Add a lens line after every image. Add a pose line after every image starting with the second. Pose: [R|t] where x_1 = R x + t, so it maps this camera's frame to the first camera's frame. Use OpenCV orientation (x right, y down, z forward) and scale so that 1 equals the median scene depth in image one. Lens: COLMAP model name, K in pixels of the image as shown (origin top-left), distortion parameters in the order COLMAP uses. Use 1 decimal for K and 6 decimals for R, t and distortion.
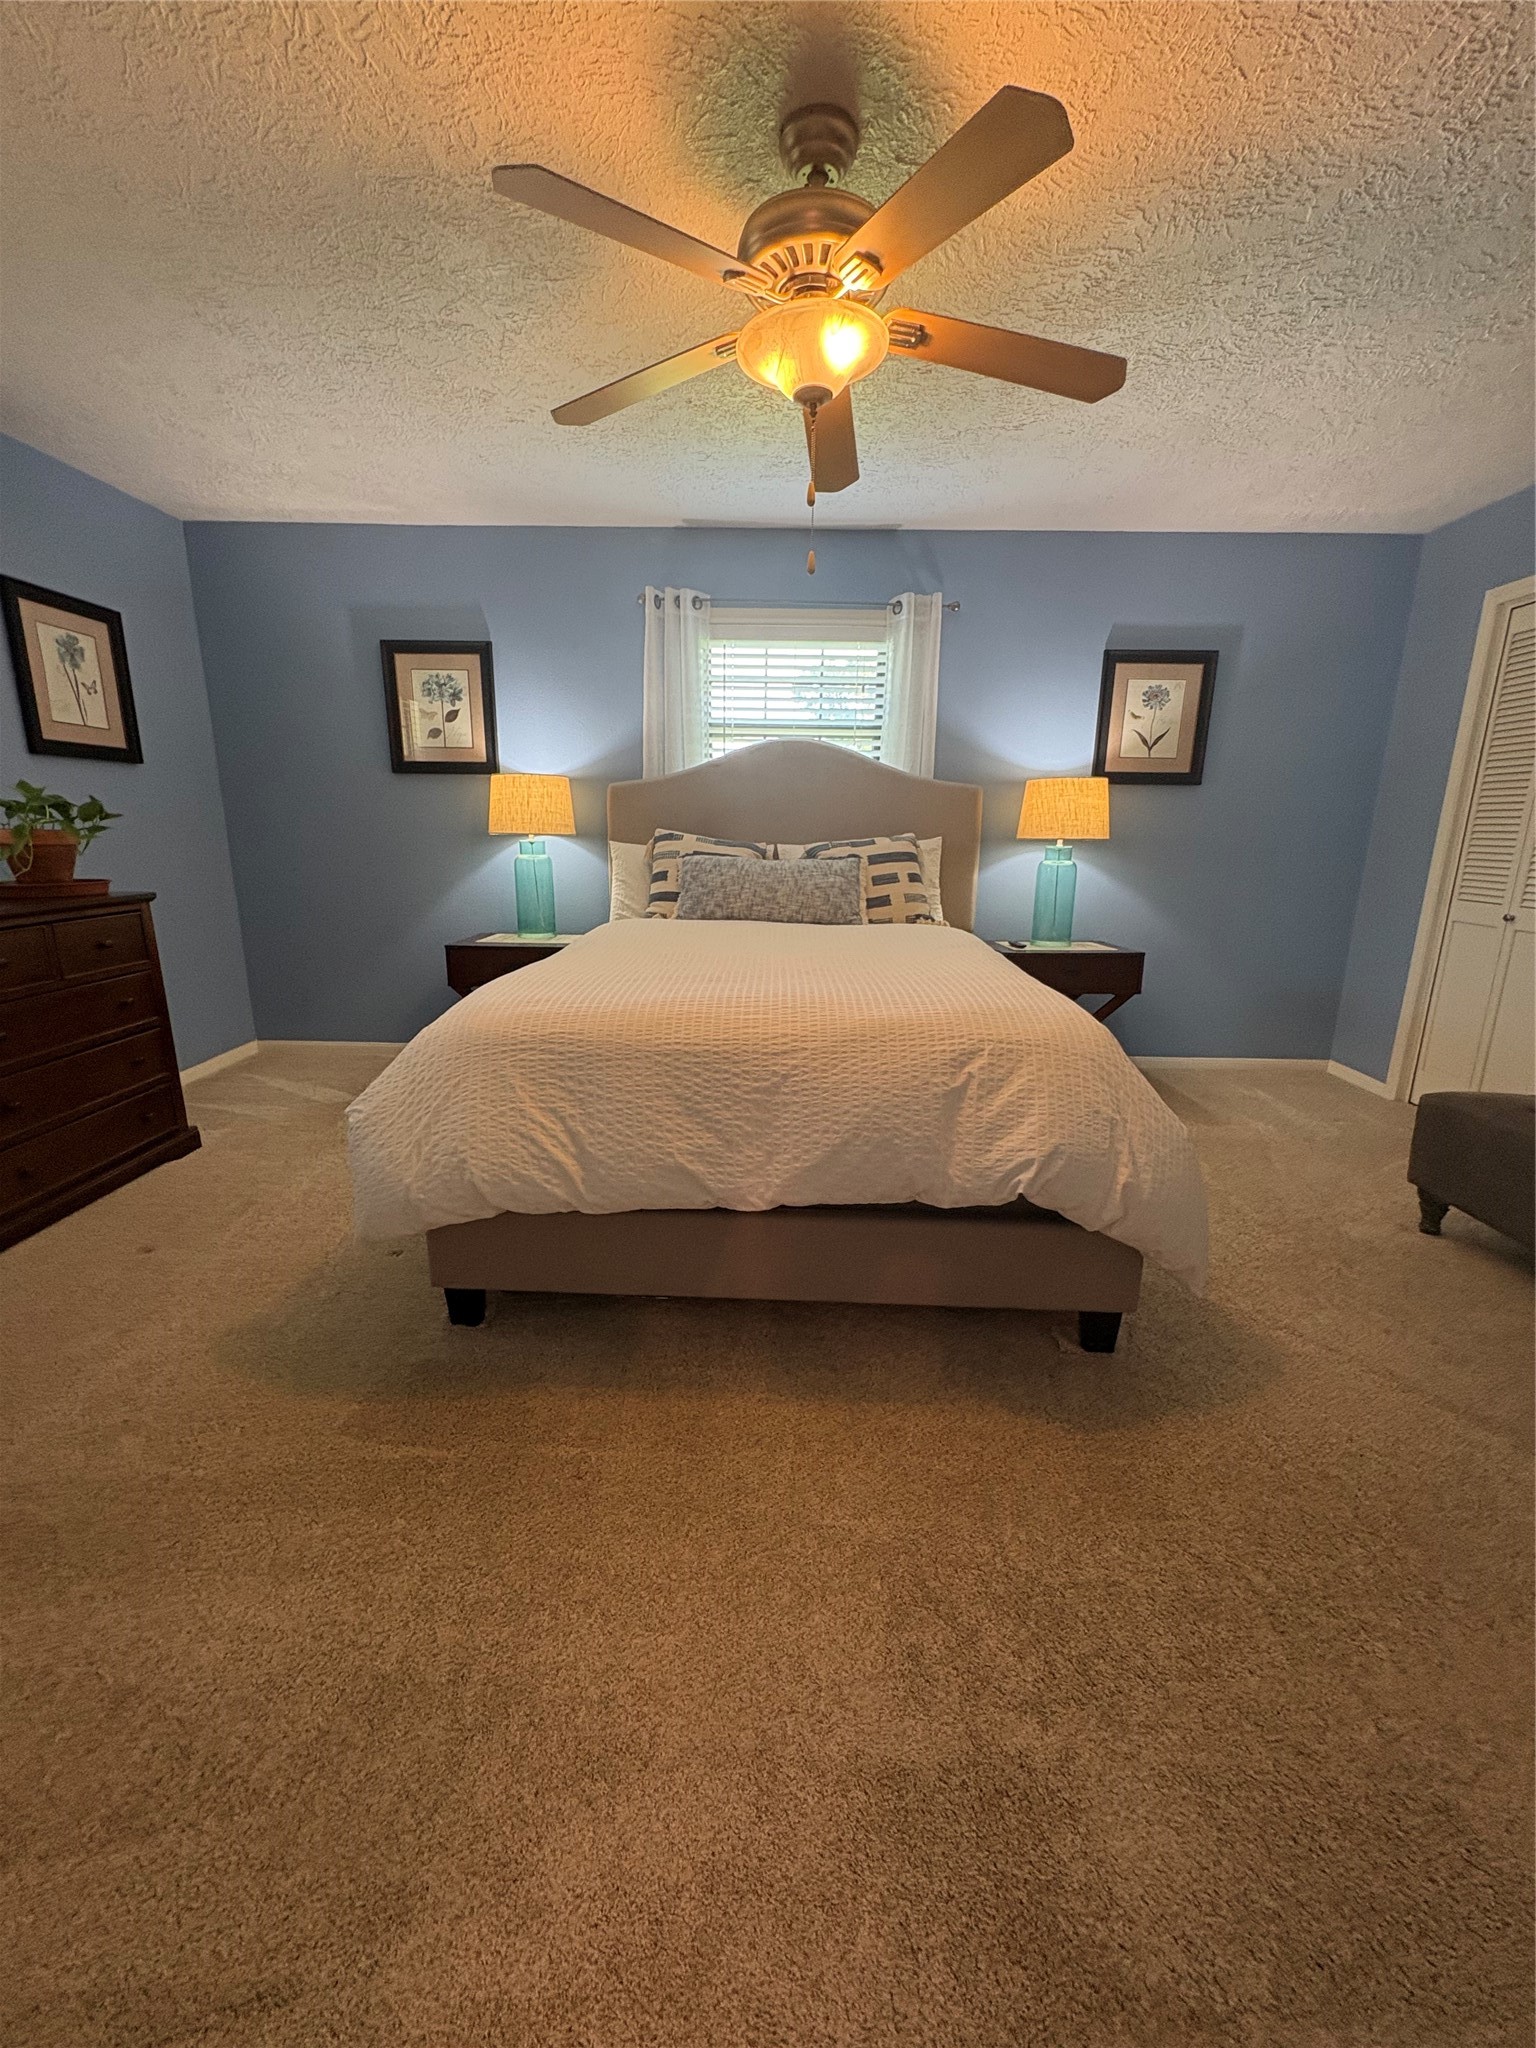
lens RADIAL K [[818.6, 0, 768.0], [0, 818.6, 1024.0], [0, 0, 1]] dist [-0.002082, 0.000426]
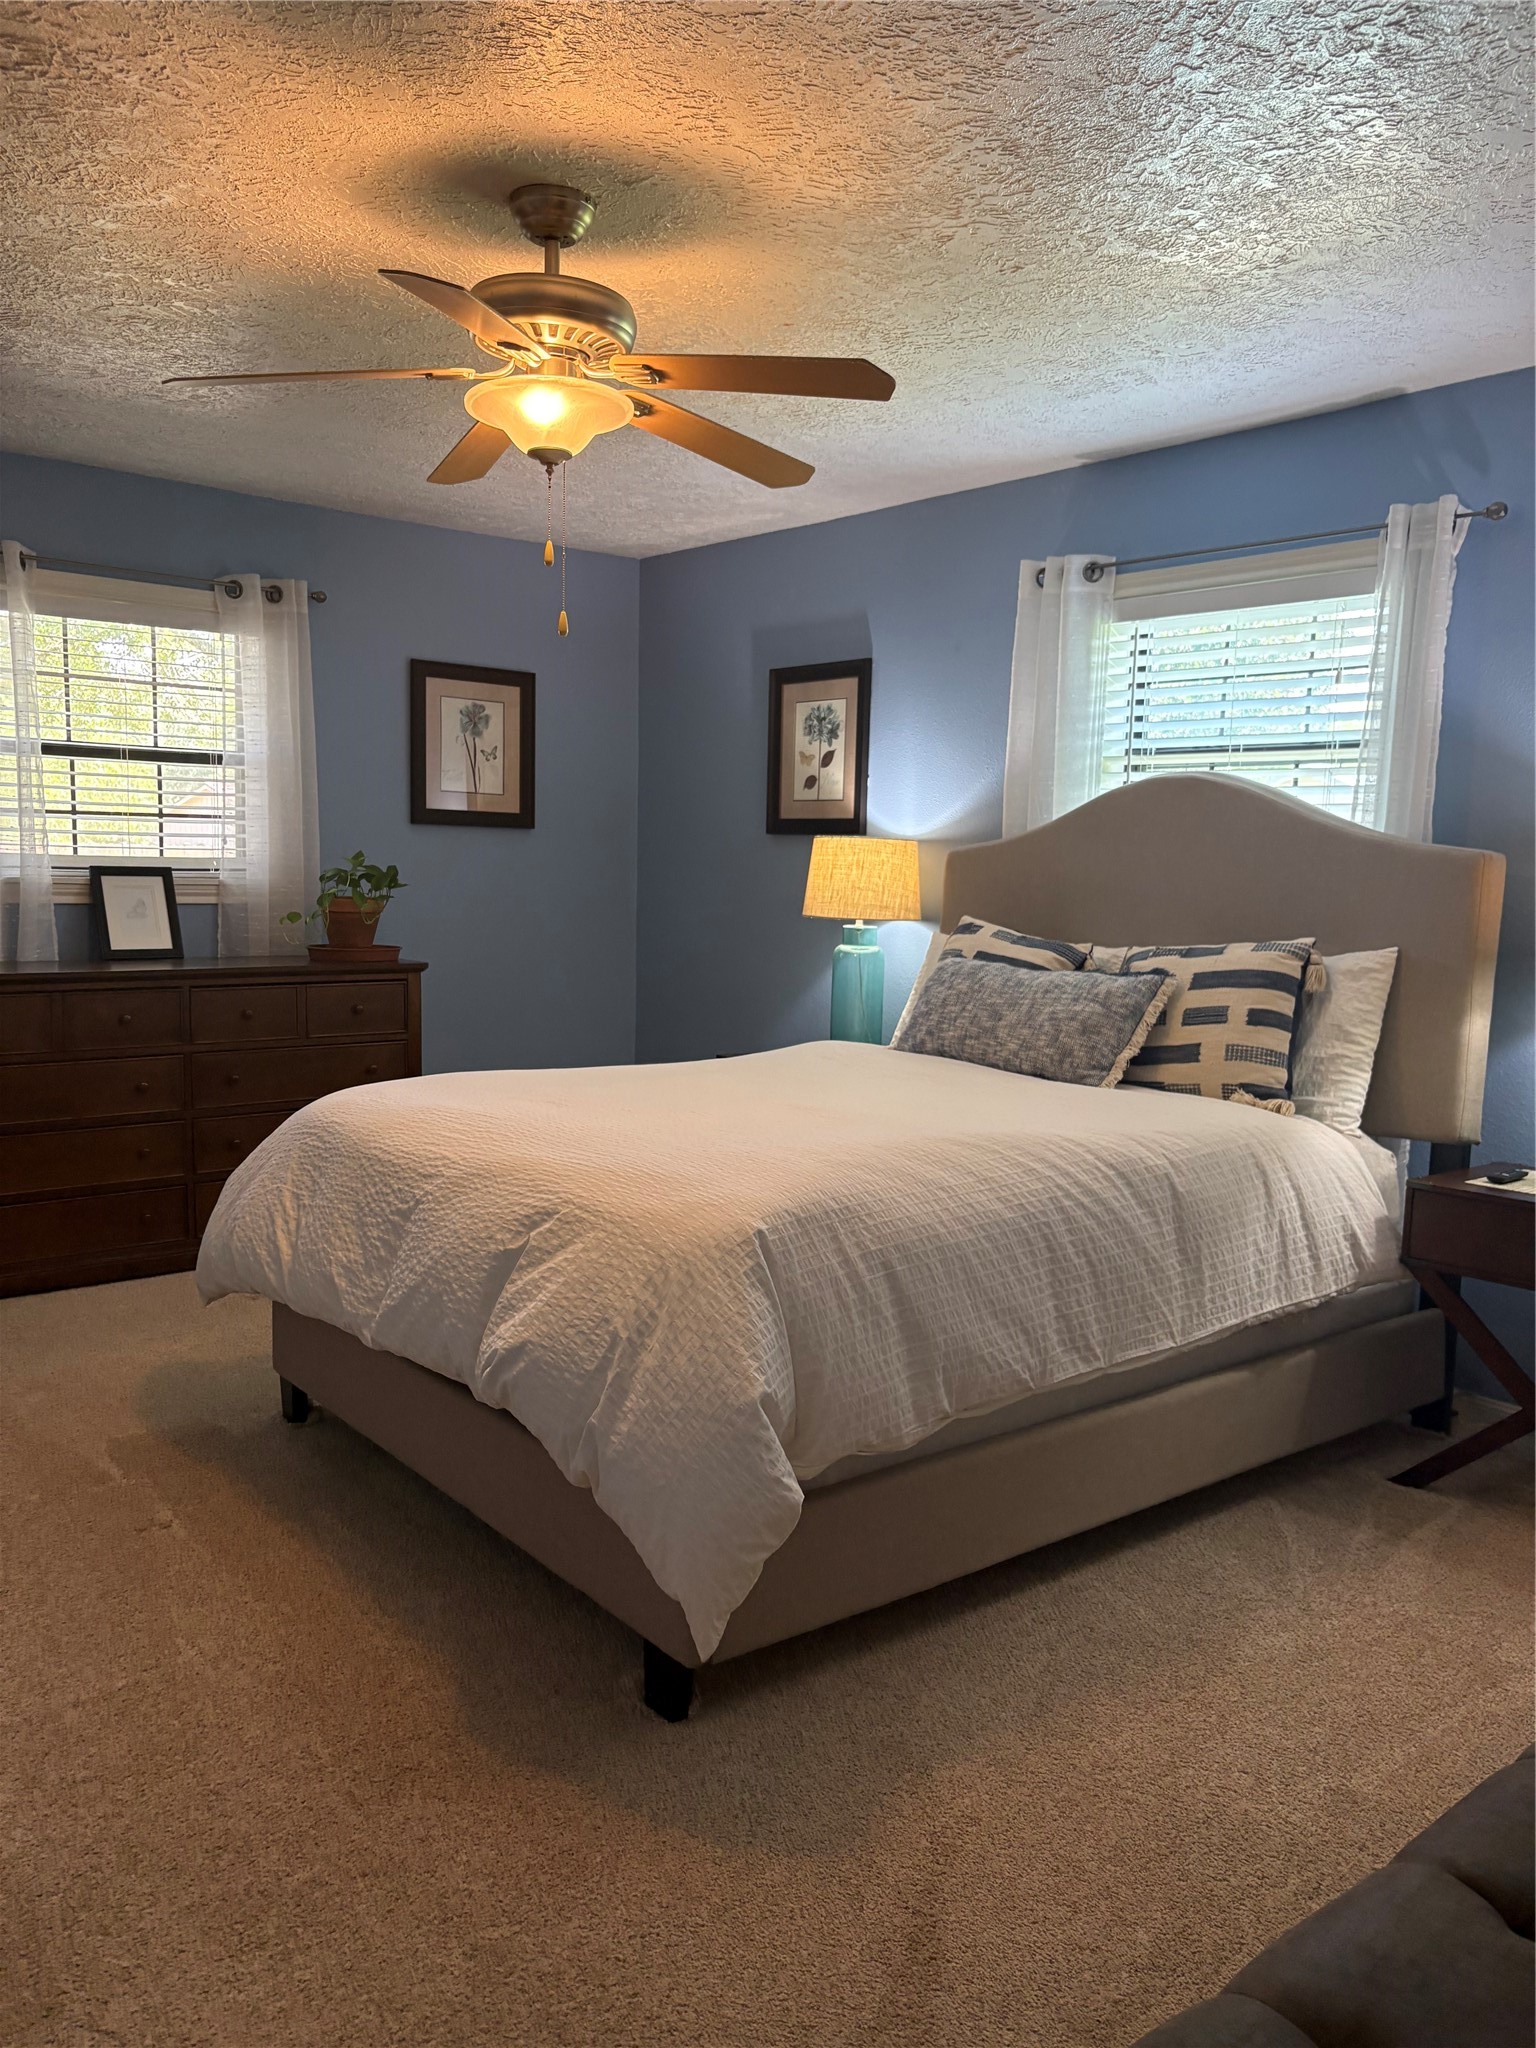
lens RADIAL K [[1559.3, 0, 771.3], [0, 1559.3, 1055.8], [0, 0, 1]] dist [0.093641, -0.222020]
pose [[0.653823, 0.099422, -0.750087, 0.742205], [-0.196878, 0.979537, -0.041776, -0.045562], [0.730585, 0.174990, 0.660018, 0.075174]]
